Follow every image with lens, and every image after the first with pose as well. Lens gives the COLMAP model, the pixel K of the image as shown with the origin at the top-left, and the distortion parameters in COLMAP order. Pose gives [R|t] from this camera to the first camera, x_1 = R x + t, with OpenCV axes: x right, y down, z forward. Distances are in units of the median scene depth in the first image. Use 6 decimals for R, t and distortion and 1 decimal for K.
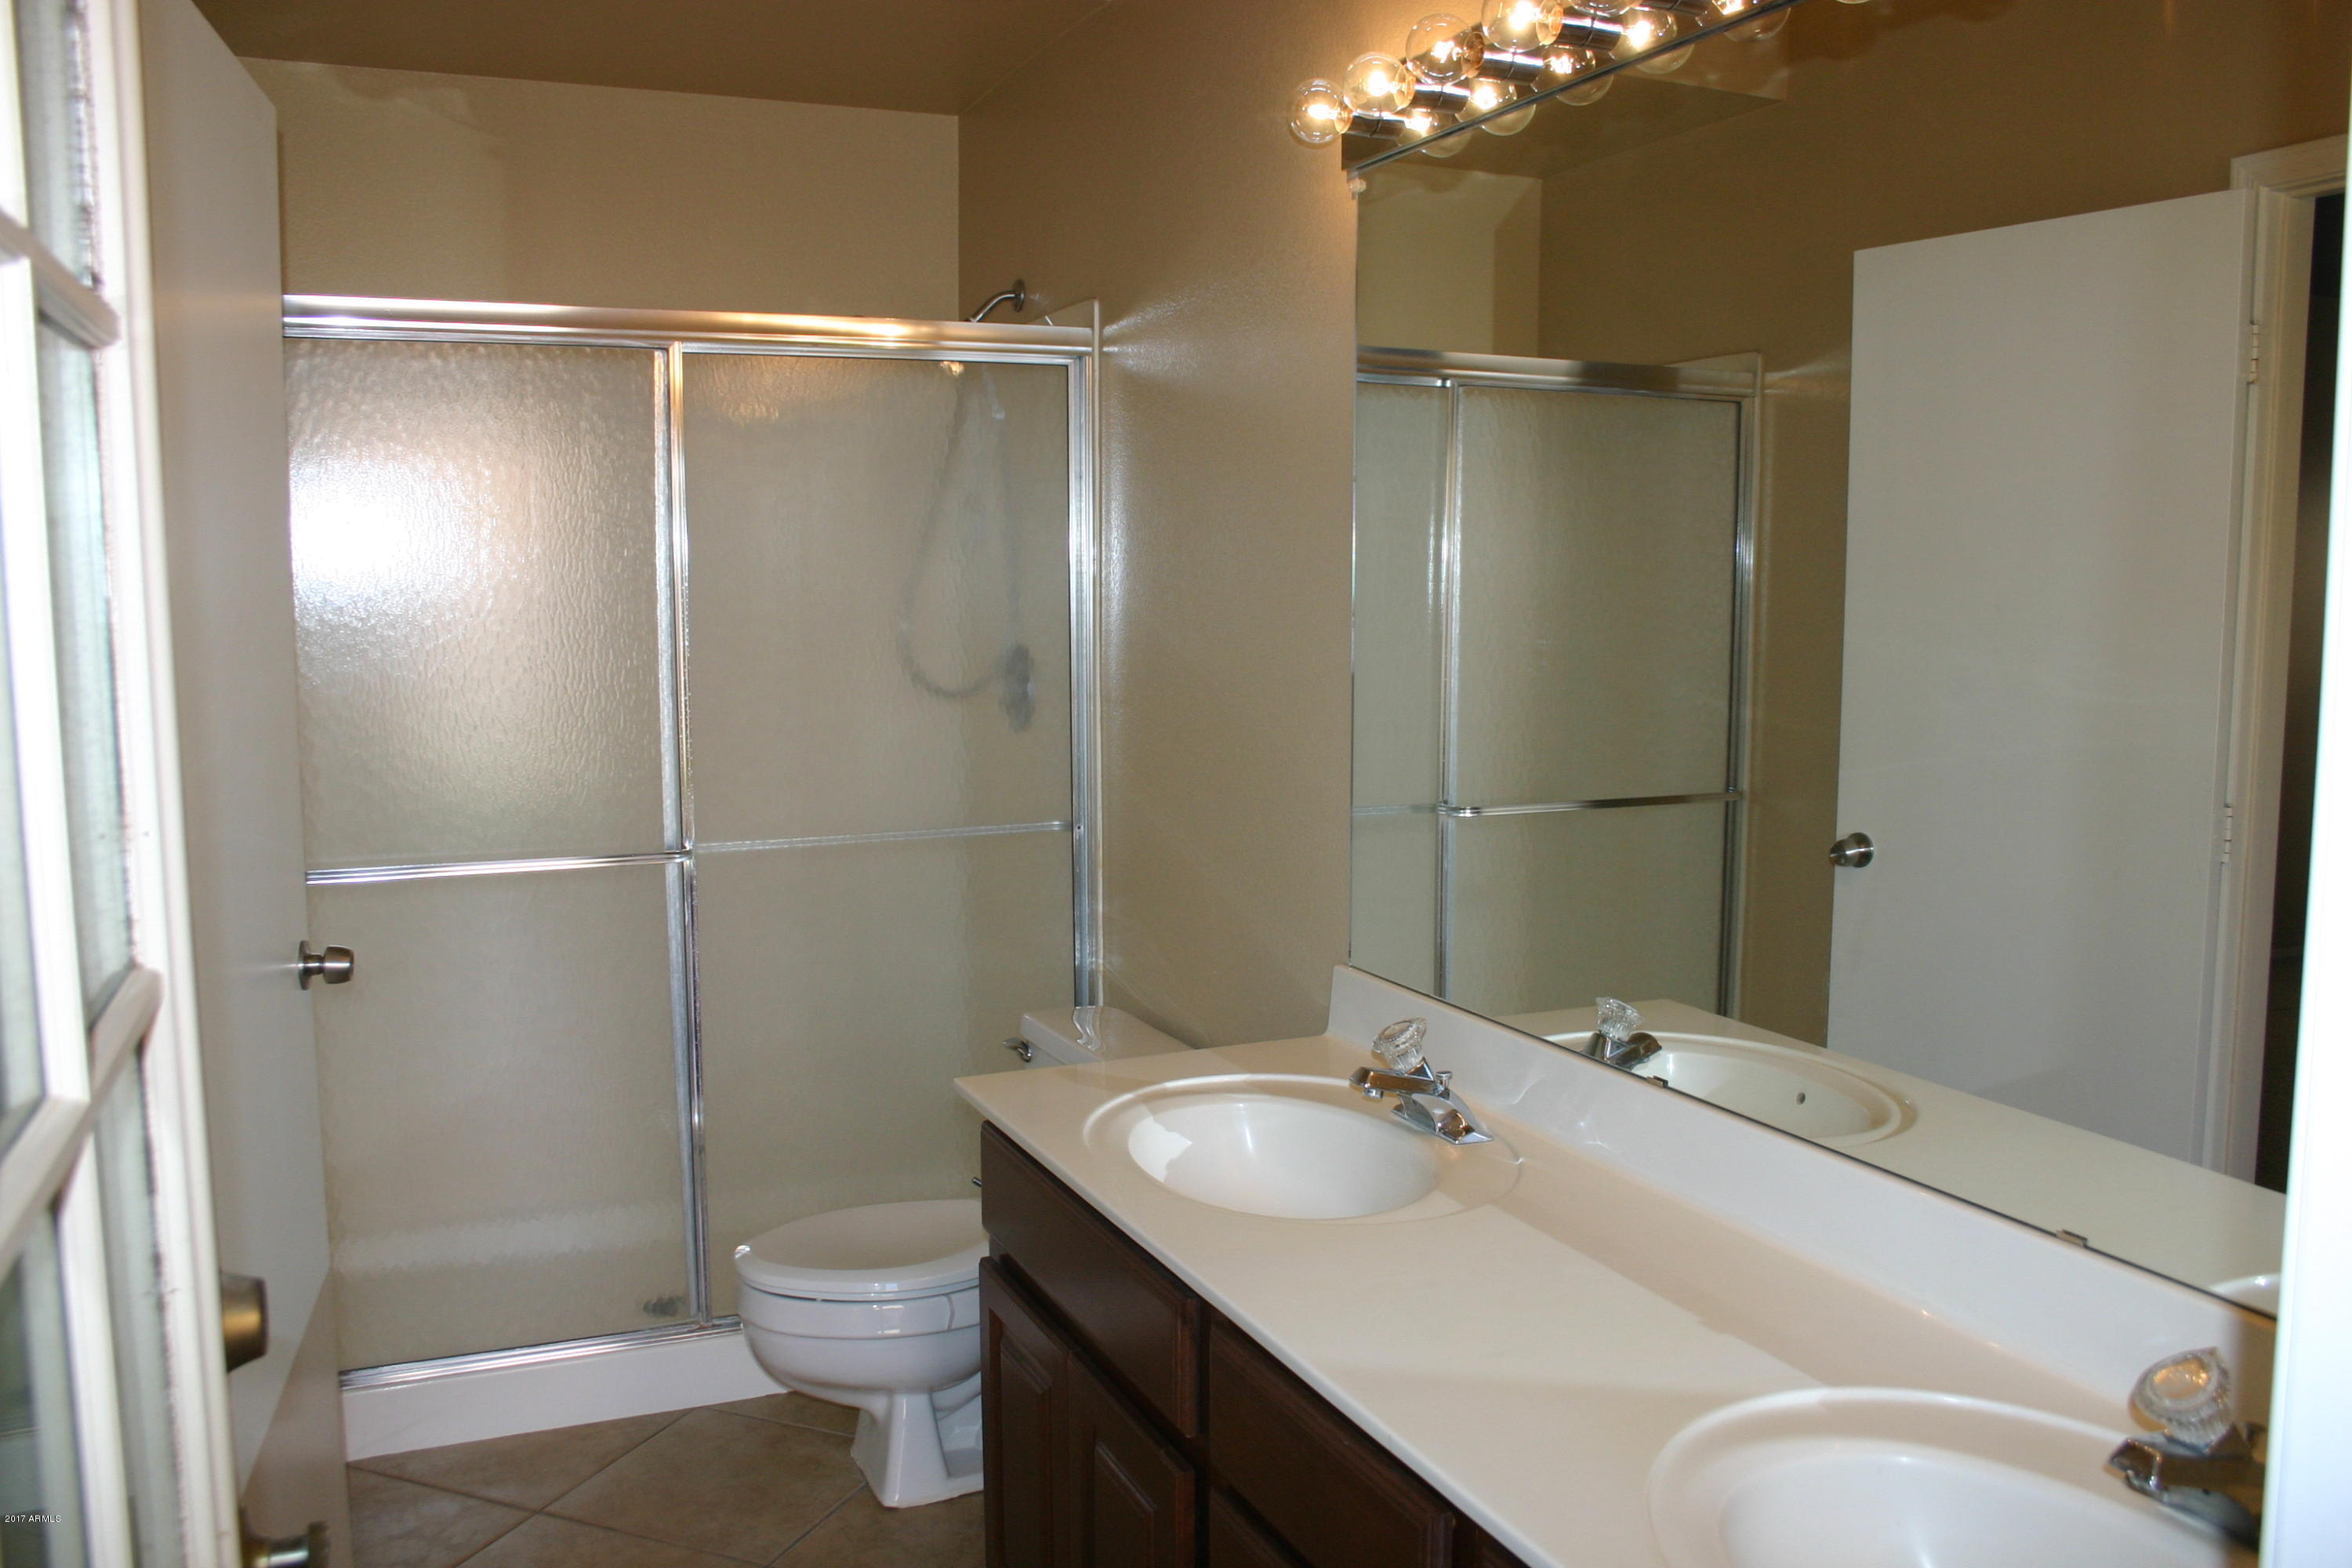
lens RADIAL K [[1936.0, 0, 1162.9], [0, 1936.0, 775.8], [0, 0, 1]] dist [-0.142085, 0.116284]
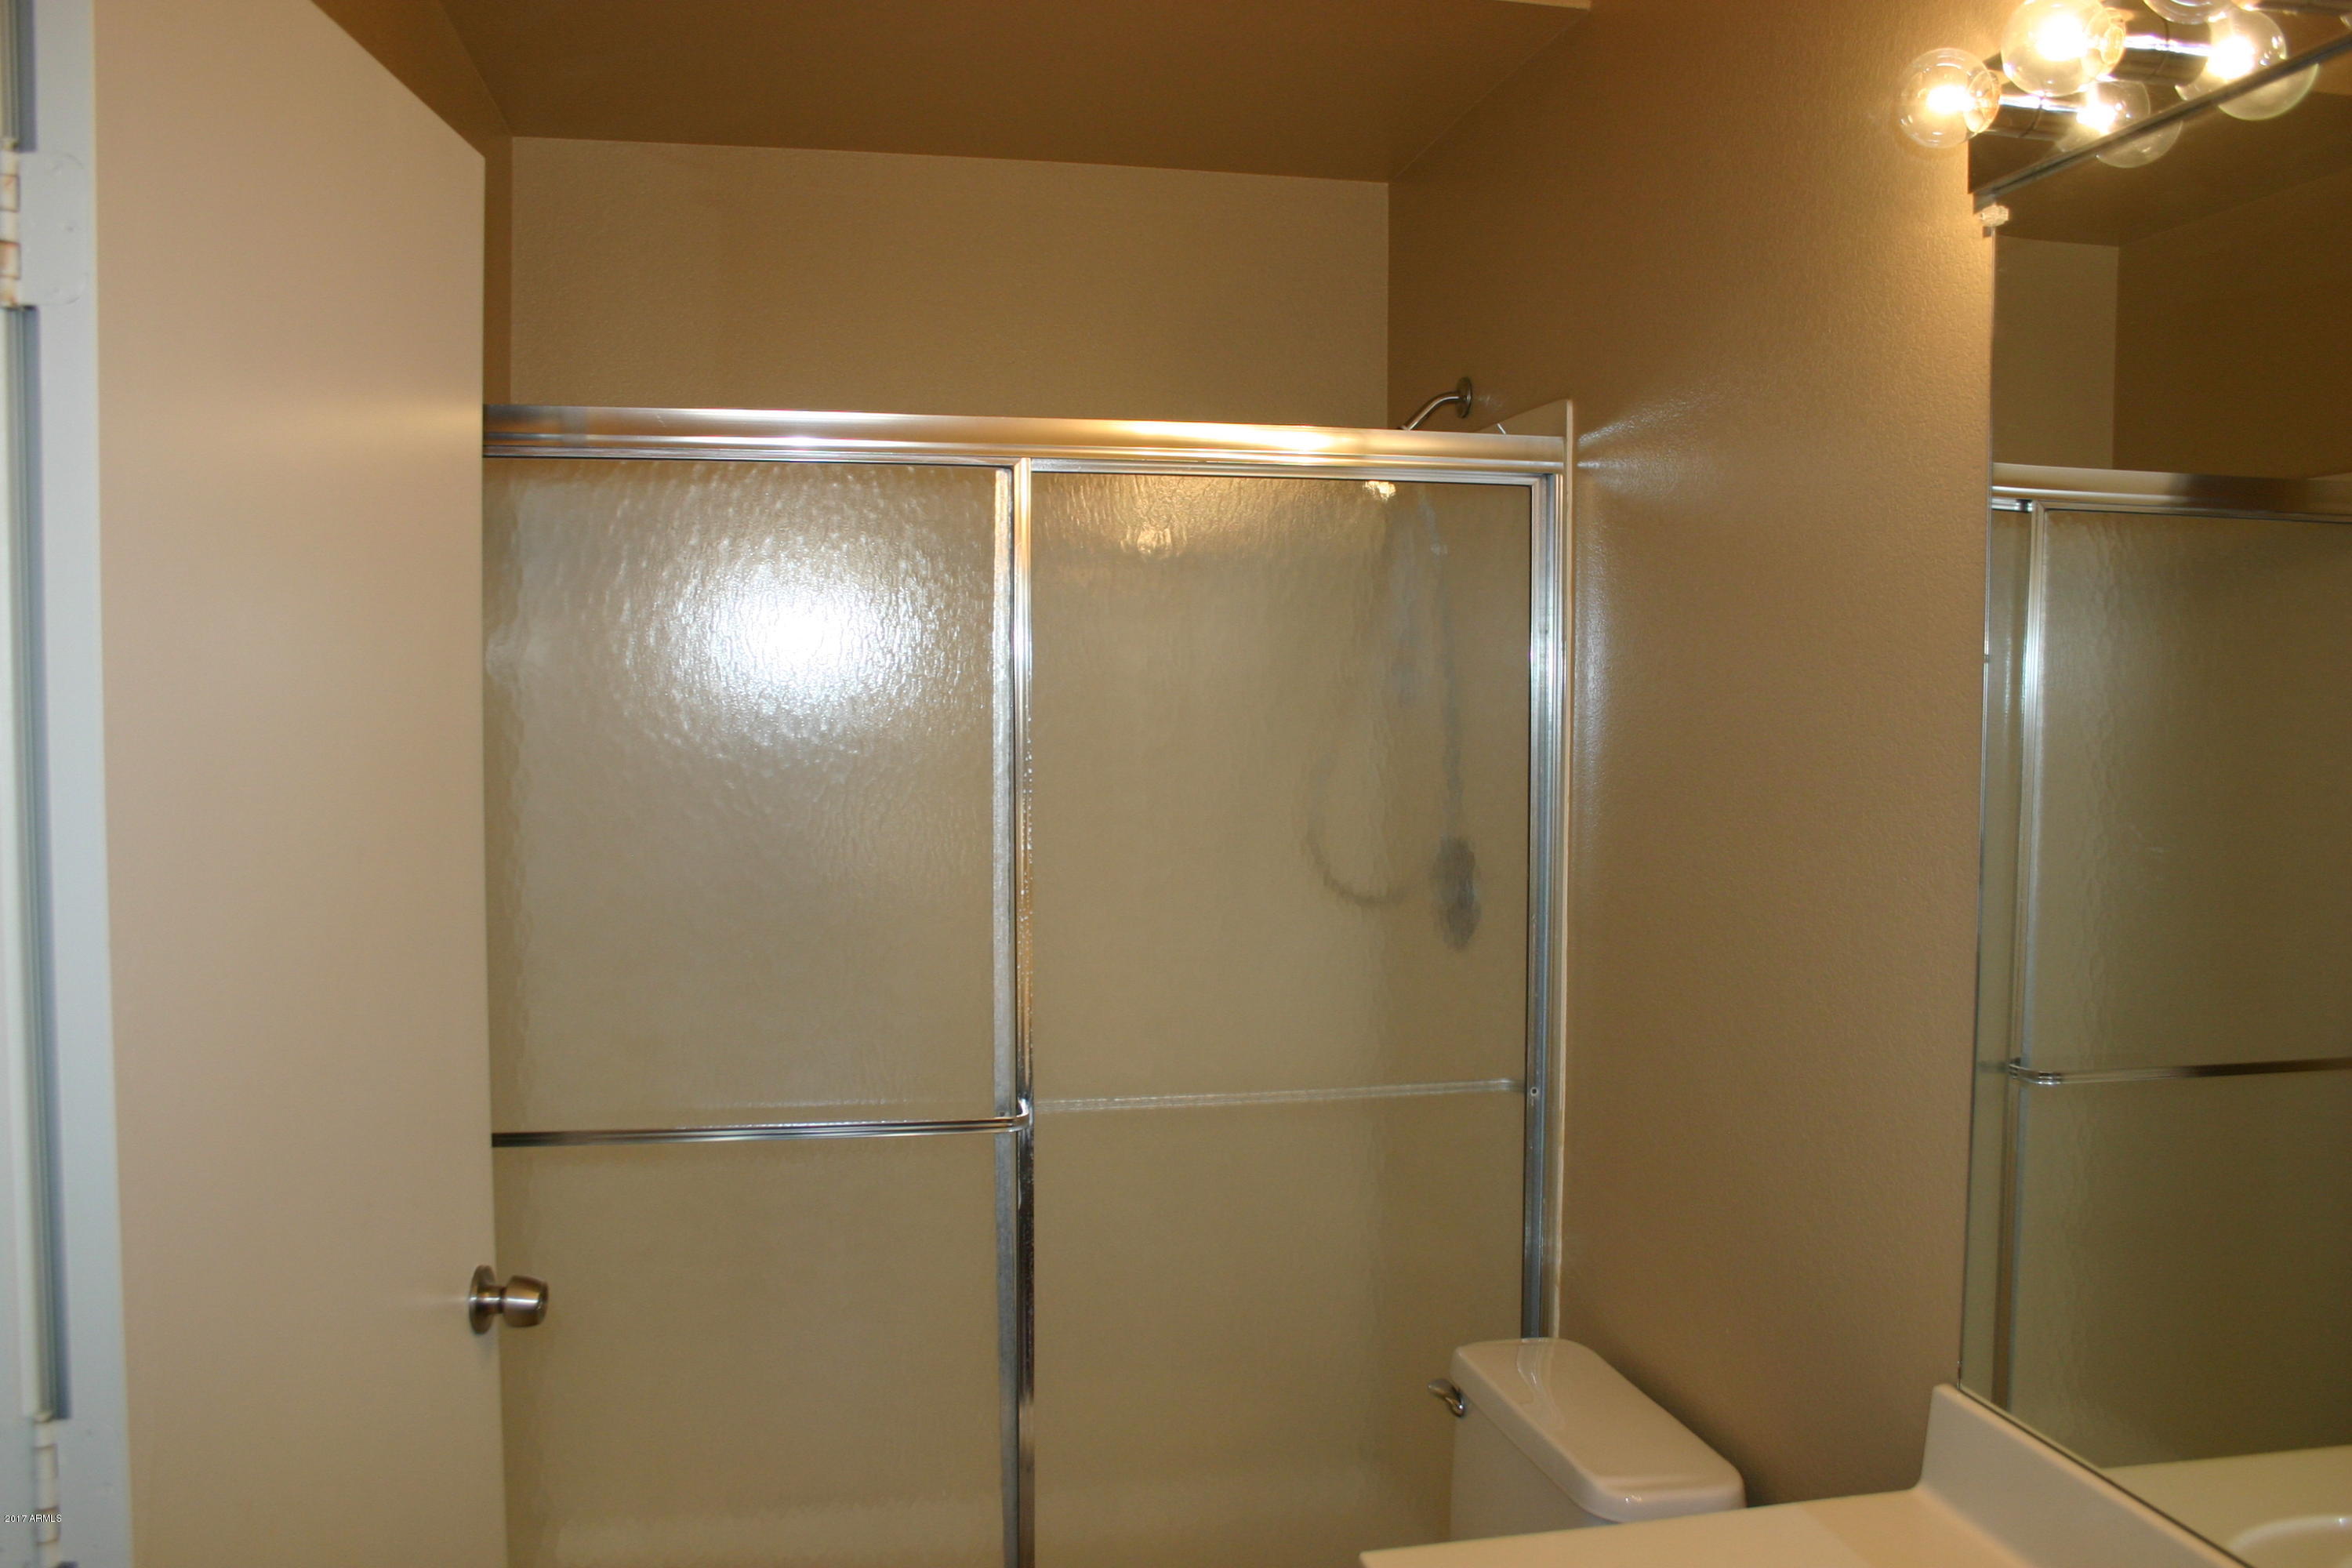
lens RADIAL K [[1936.0, 0, 1190.8], [0, 1936.0, 786.5], [0, 0, 1]] dist [-0.142085, 0.116284]
pose [[0.979871, 0.016892, -0.198914, -0.029505], [-0.027641, 0.998296, -0.051389, -0.054101], [0.197707, 0.055853, 0.978669, 0.246052]]
